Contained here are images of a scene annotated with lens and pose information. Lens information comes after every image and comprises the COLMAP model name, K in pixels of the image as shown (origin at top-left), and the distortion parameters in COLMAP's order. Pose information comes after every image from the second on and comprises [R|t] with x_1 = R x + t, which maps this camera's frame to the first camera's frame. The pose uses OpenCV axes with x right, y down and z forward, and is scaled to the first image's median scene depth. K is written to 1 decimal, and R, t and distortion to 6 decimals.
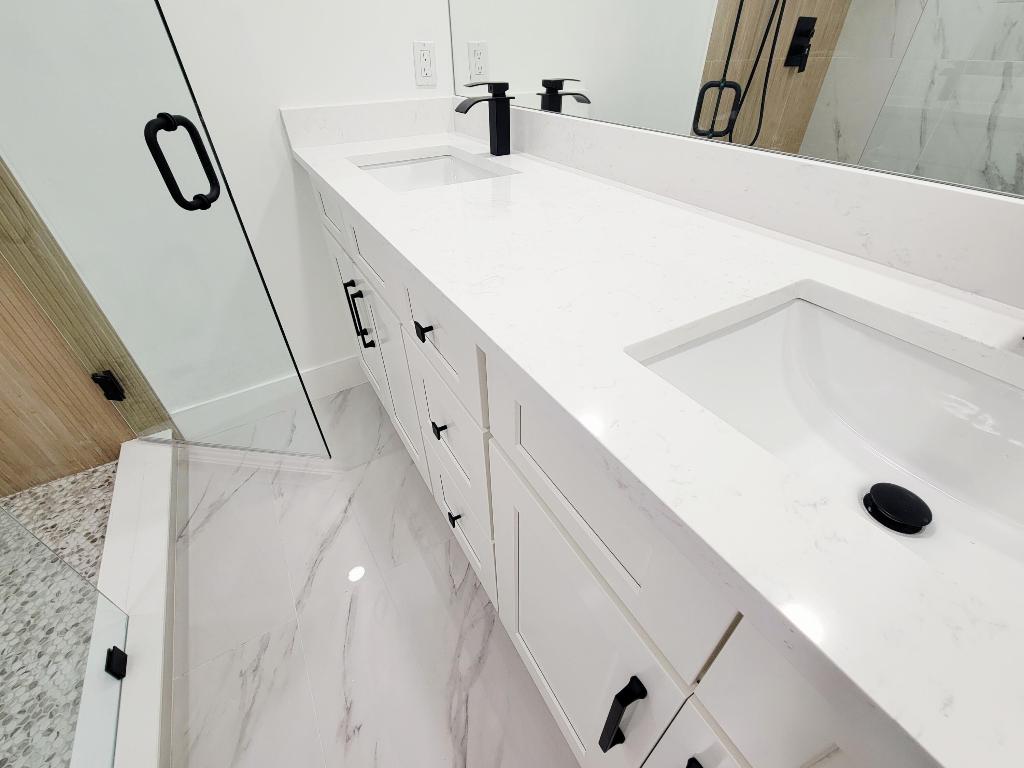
lens RADIAL K [[440.7, 0, 512.0], [0, 440.7, 384.0], [0, 0, 1]] dist [0.001596, -0.000079]
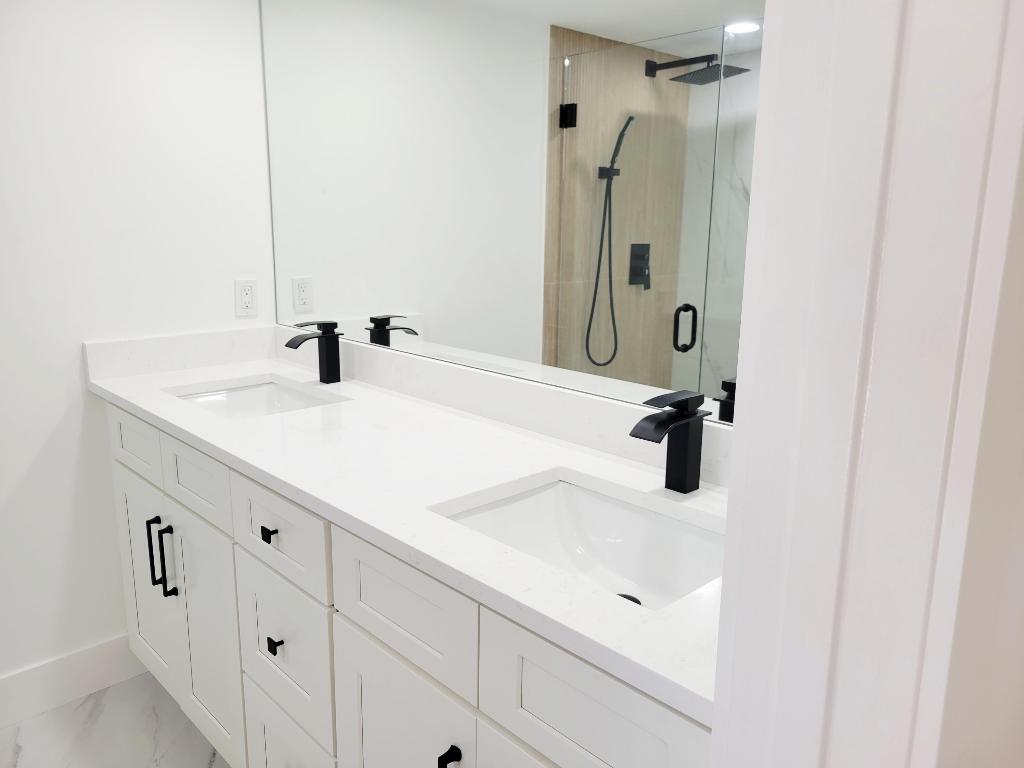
lens RADIAL K [[776.7, 0, 505.8], [0, 776.7, 382.5], [0, 0, 1]] dist [0.034773, 0.001592]
pose [[0.975879, -0.026298, 0.216723, -0.020408], [0.117580, 0.899749, -0.420270, 0.264686], [-0.183944, 0.435615, 0.881138, -0.620994]]
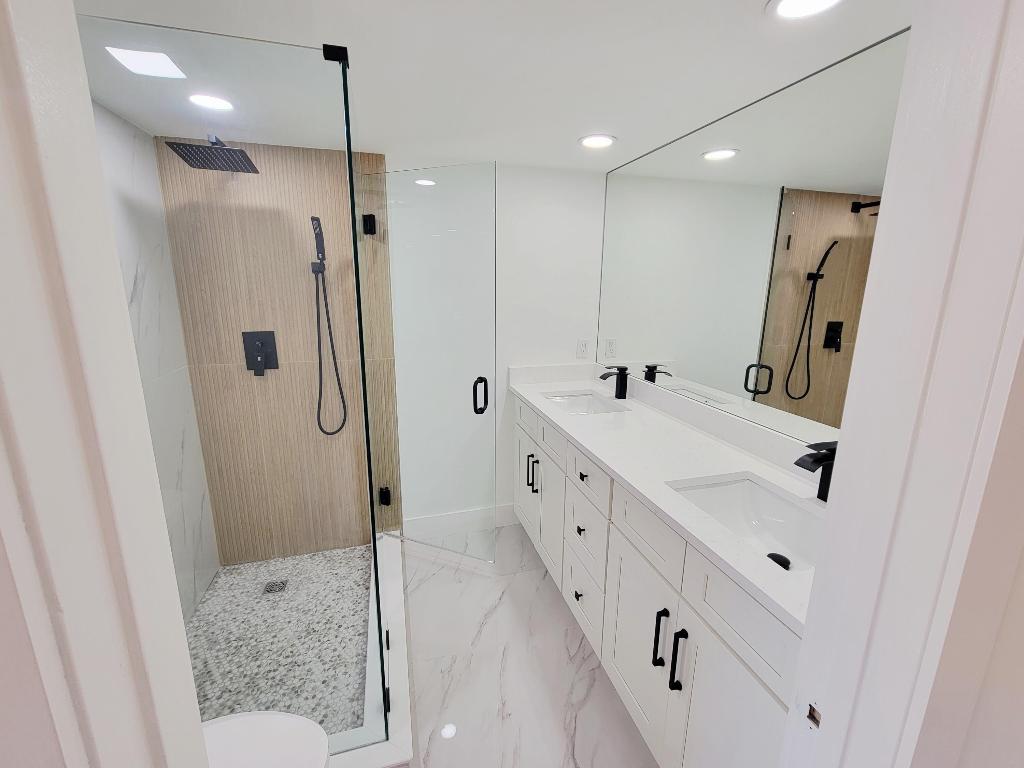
lens RADIAL K [[440.7, 0, 512.0], [0, 440.7, 384.0], [0, 0, 1]] dist [0.001596, -0.000079]
pose [[0.967503, 0.074573, -0.241614, -0.025330], [-0.169044, 0.901364, -0.398707, 0.254305], [0.188049, 0.426594, 0.884678, -0.783640]]
